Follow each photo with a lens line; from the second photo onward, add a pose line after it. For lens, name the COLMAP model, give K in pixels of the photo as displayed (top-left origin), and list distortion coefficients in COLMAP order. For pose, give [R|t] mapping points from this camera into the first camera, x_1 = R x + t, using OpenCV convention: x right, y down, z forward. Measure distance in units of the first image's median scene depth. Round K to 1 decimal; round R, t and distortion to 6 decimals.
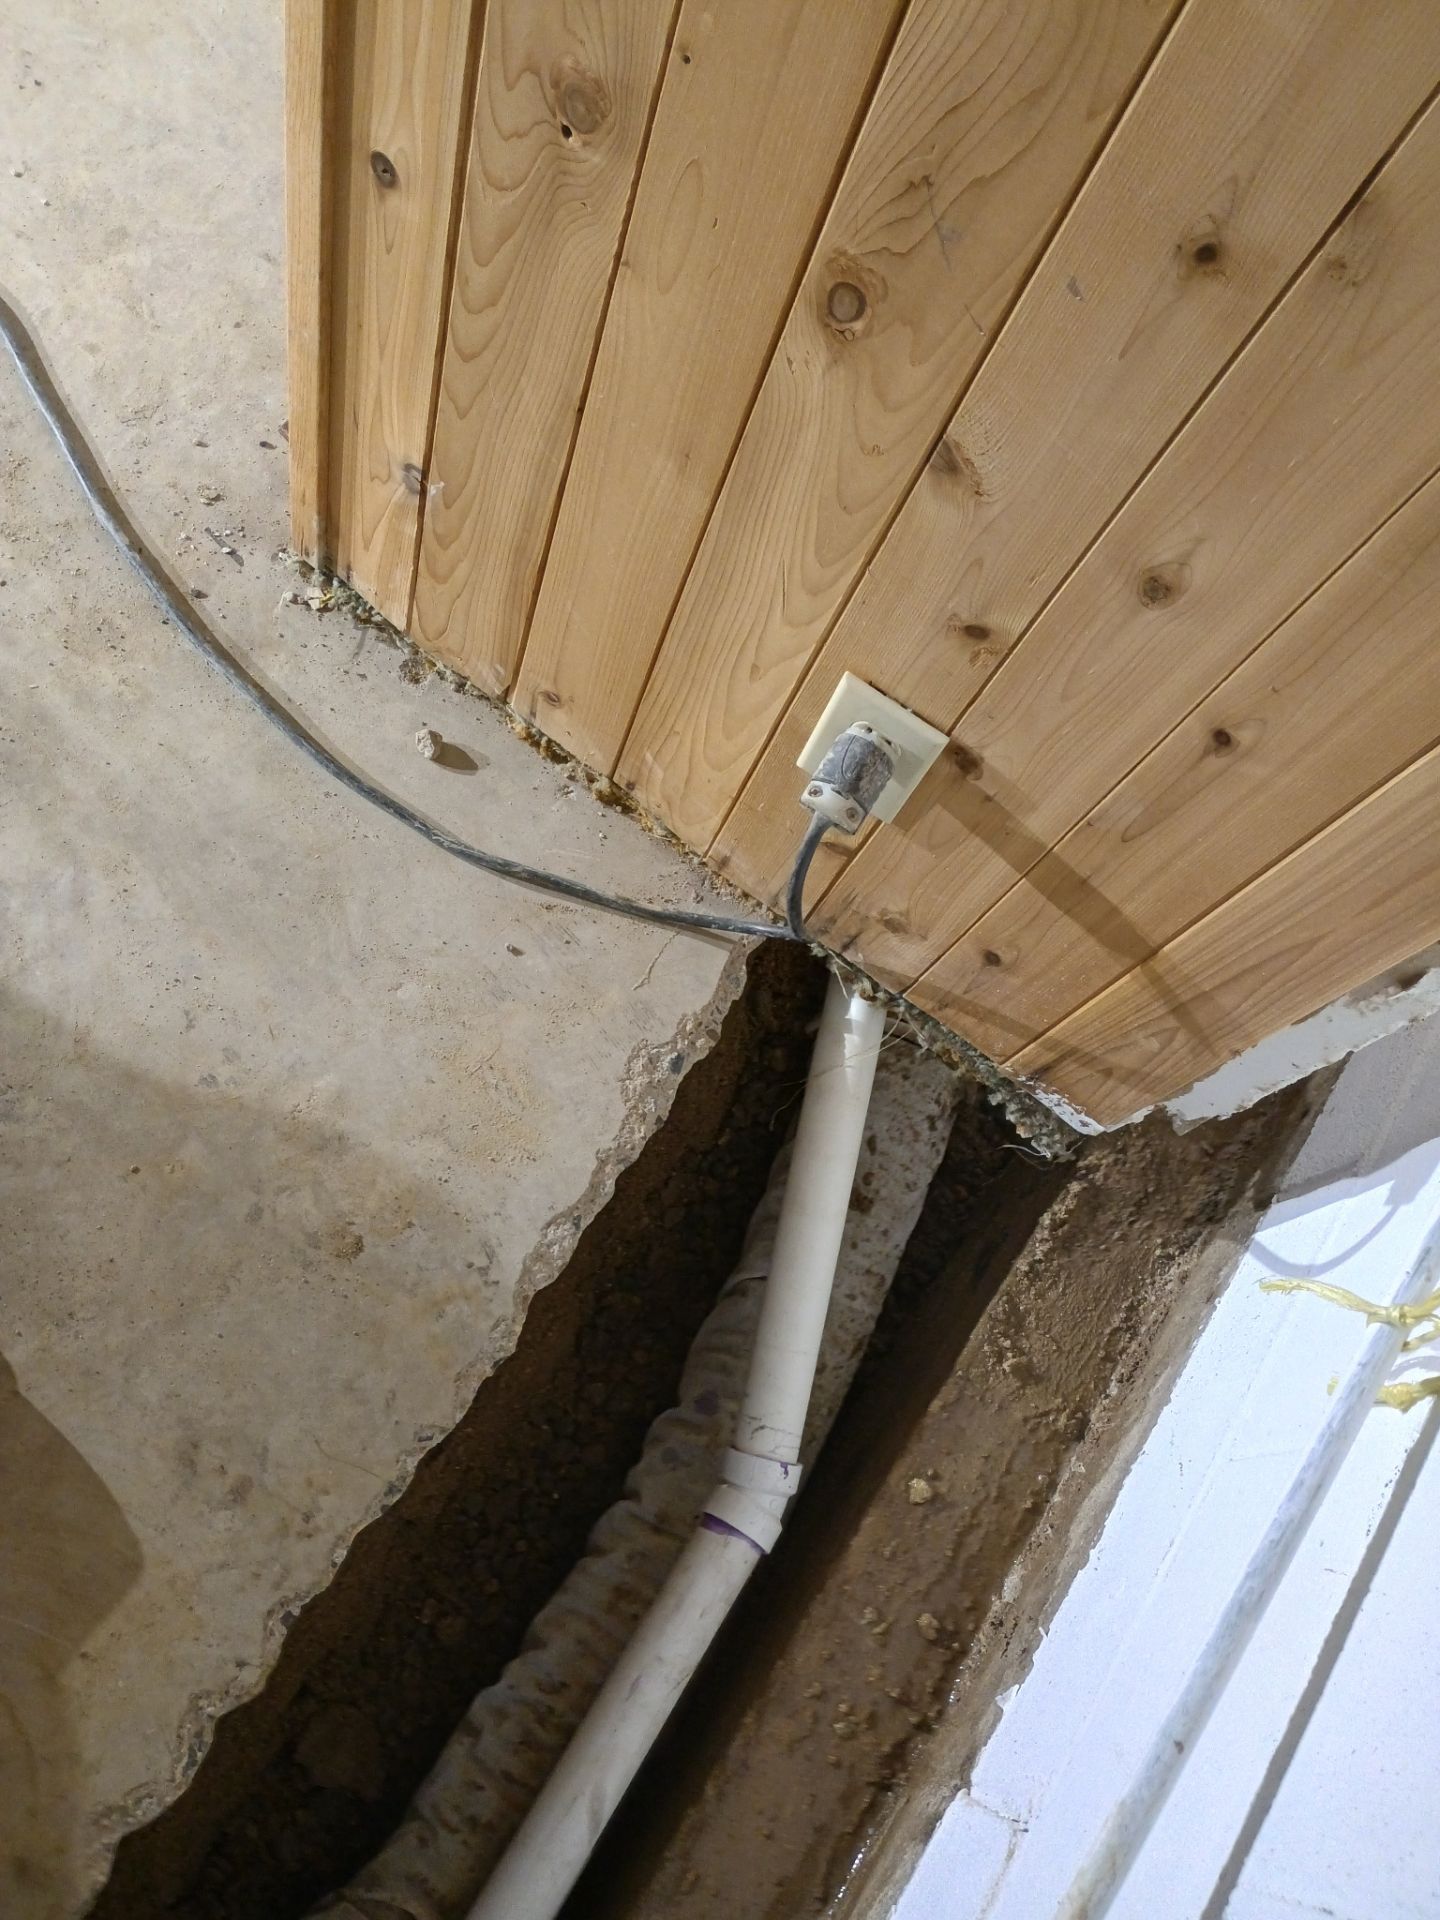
lens RADIAL K [[1567.9, 0, 661.1], [0, 1567.9, 959.7], [0, 0, 1]] dist [0.008205, 0.000543]
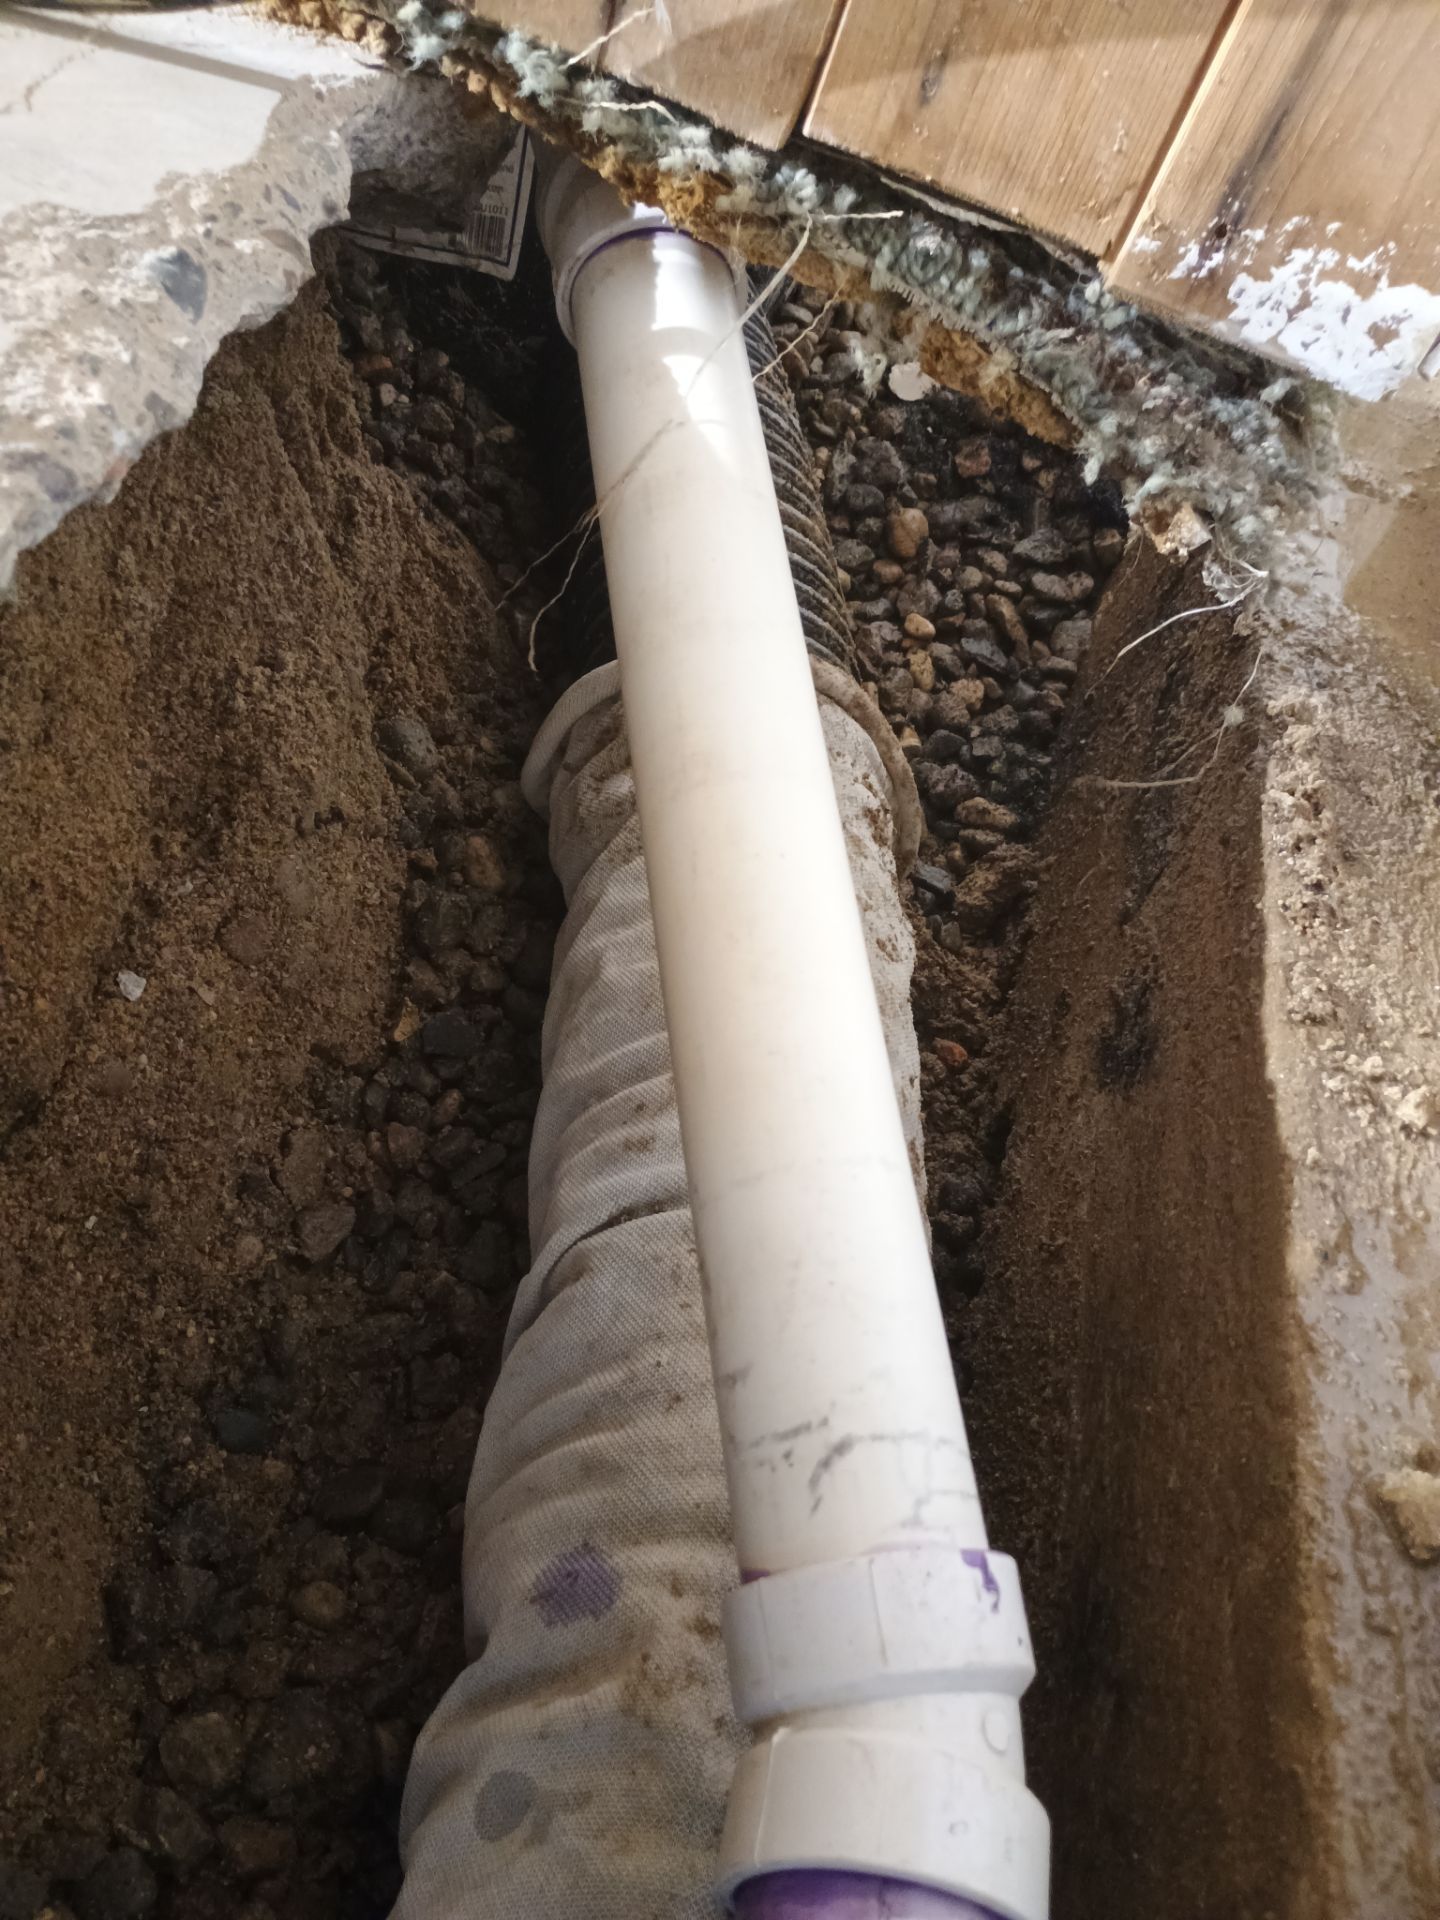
lens RADIAL K [[1697.7, 0, 720.0], [0, 1697.7, 960.0], [0, 0, 1]] dist [0.062652, -0.099325]
pose [[0.923217, -0.216253, 0.317655, -0.022644], [0.298959, 0.923556, -0.240141, 0.252536], [-0.241441, 0.316668, 0.917294, 0.639350]]
